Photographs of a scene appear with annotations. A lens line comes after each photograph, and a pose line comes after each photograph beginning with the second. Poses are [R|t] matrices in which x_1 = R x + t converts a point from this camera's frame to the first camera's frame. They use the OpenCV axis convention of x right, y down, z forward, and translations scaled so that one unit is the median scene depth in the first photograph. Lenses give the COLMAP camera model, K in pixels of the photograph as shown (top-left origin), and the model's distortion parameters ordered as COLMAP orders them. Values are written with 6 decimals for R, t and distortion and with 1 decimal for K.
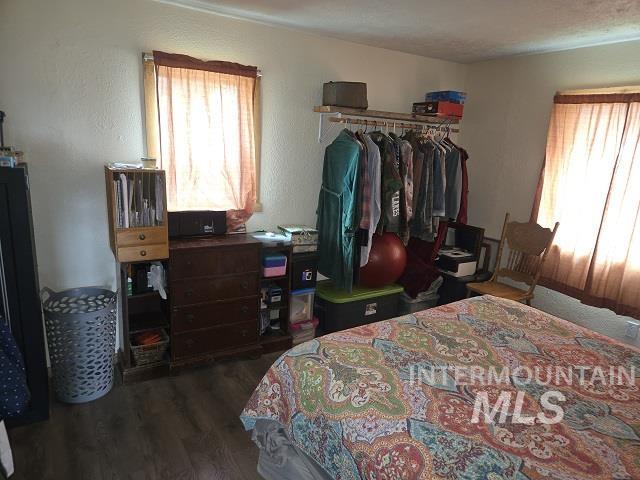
lens RADIAL K [[425.5, 0, 323.6], [0, 425.5, 243.6], [0, 0, 1]] dist [0.086079, -0.073505]
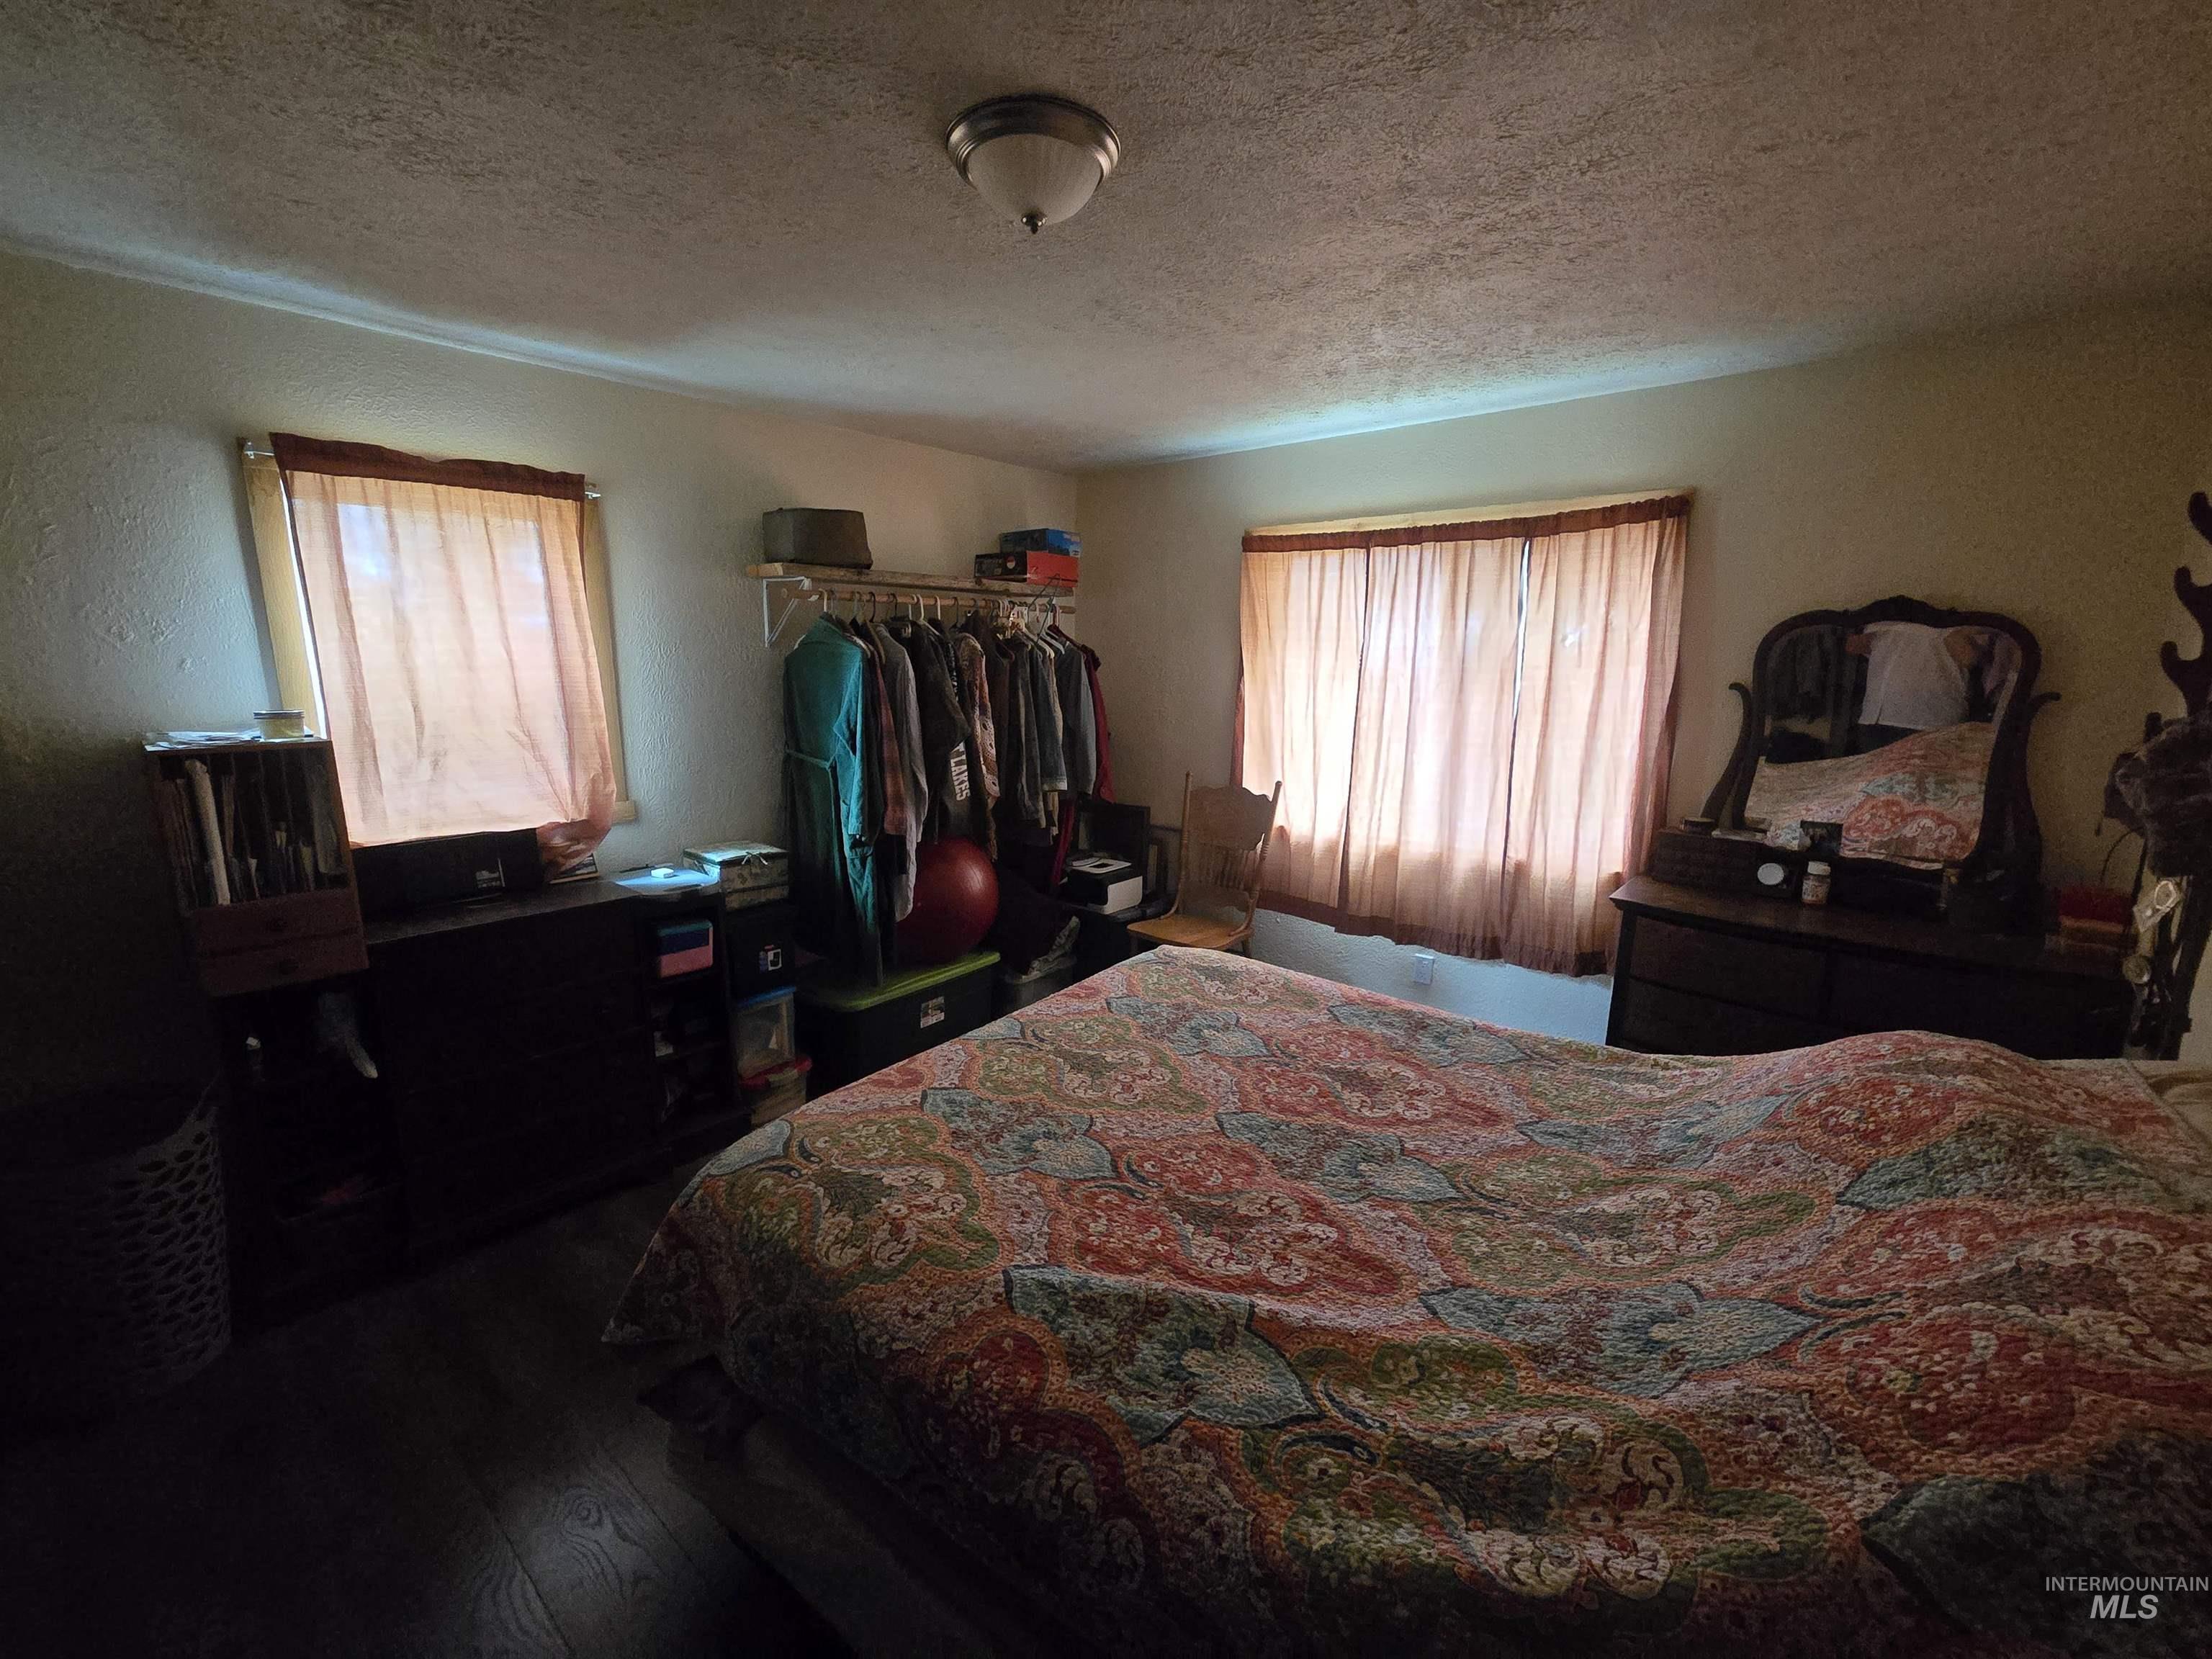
lens RADIAL K [[912.4, 0, 1101.6], [0, 912.4, 831.1], [0, 0, 1]] dist [-0.002917, 0.000419]
pose [[0.952202, -0.107208, 0.286039, 0.032696], [0.115250, 0.993271, -0.011379, -0.002978], [-0.282895, 0.043801, 0.958150, 0.037690]]
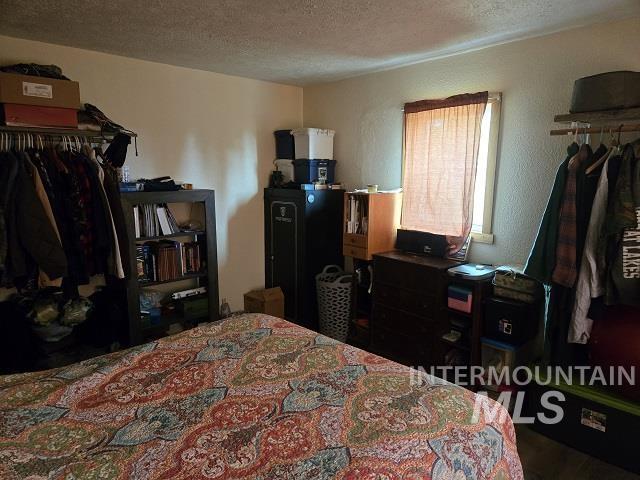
lens RADIAL K [[425.5, 0, 319.6], [0, 425.5, 242.4], [0, 0, 1]] dist [0.086079, -0.073505]
pose [[0.183349, 0.113235, -0.976504, 0.760870], [-0.216833, 0.973537, 0.072178, -0.071336], [0.958836, 0.198505, 0.203050, 0.516915]]
